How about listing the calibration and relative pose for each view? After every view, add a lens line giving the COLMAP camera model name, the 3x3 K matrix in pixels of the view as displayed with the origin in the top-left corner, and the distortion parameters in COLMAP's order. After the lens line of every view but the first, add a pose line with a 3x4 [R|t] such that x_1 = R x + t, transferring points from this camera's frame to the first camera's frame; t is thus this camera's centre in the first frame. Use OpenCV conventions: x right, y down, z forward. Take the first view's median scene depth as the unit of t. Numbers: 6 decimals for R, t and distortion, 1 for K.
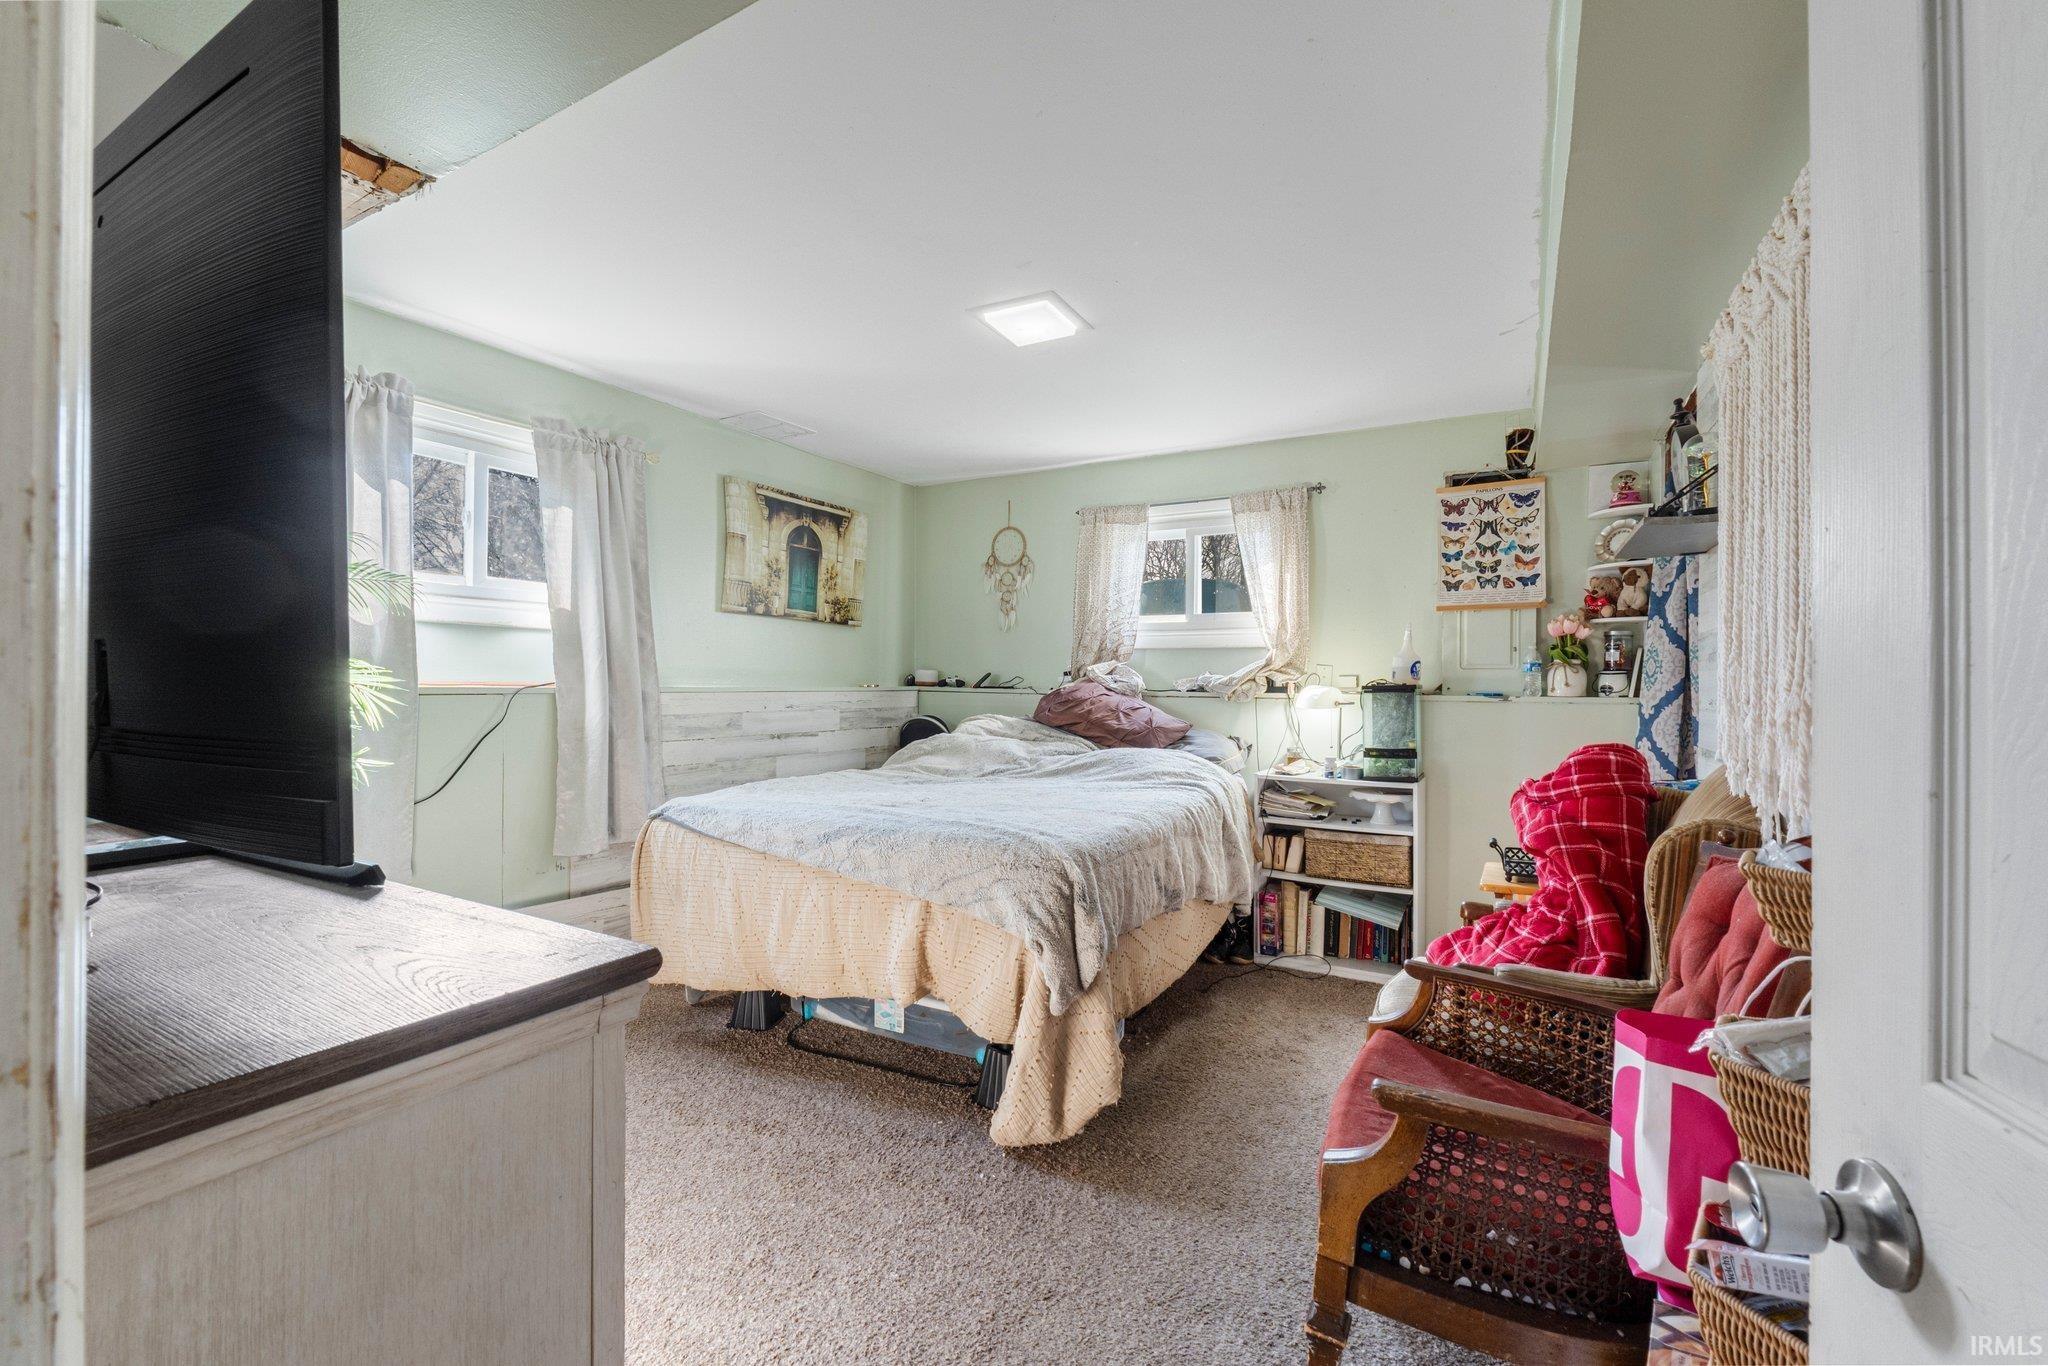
lens RADIAL K [[865.6, 0, 1020.4], [0, 865.6, 678.5], [0, 0, 1]] dist [-0.003958, -0.000246]
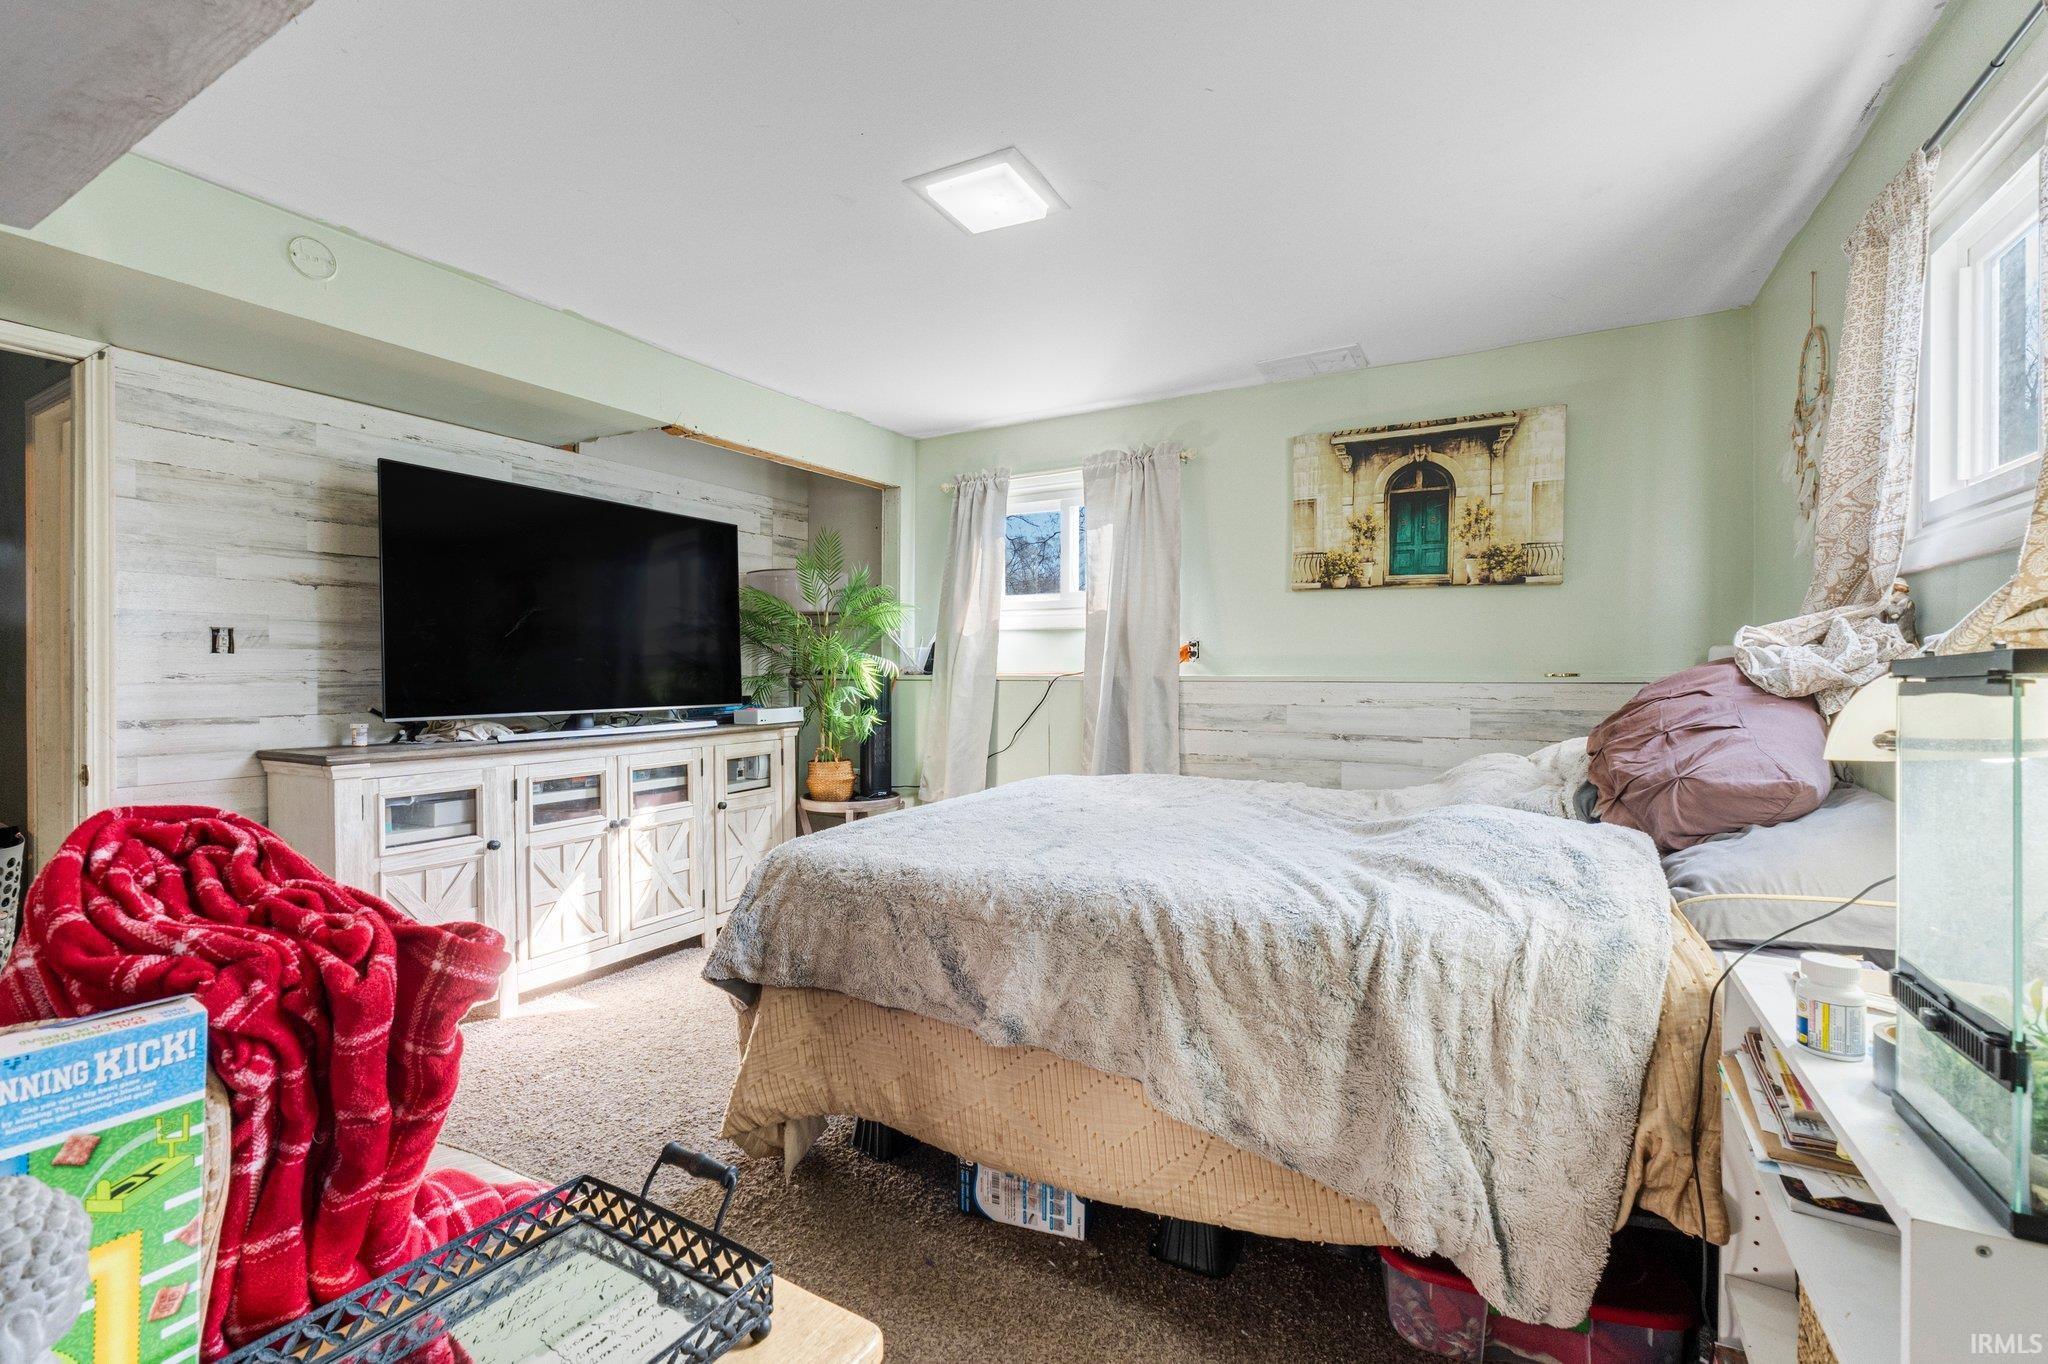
lens RADIAL K [[865.6, 0, 1020.4], [0, 865.6, 677.5], [0, 0, 1]] dist [-0.003958, -0.000246]
pose [[0.021547, 0.001553, -0.999767, 0.508876], [0.004791, 0.999987, 0.001657, 0.008027], [0.999756, -0.004825, 0.021539, 0.662092]]
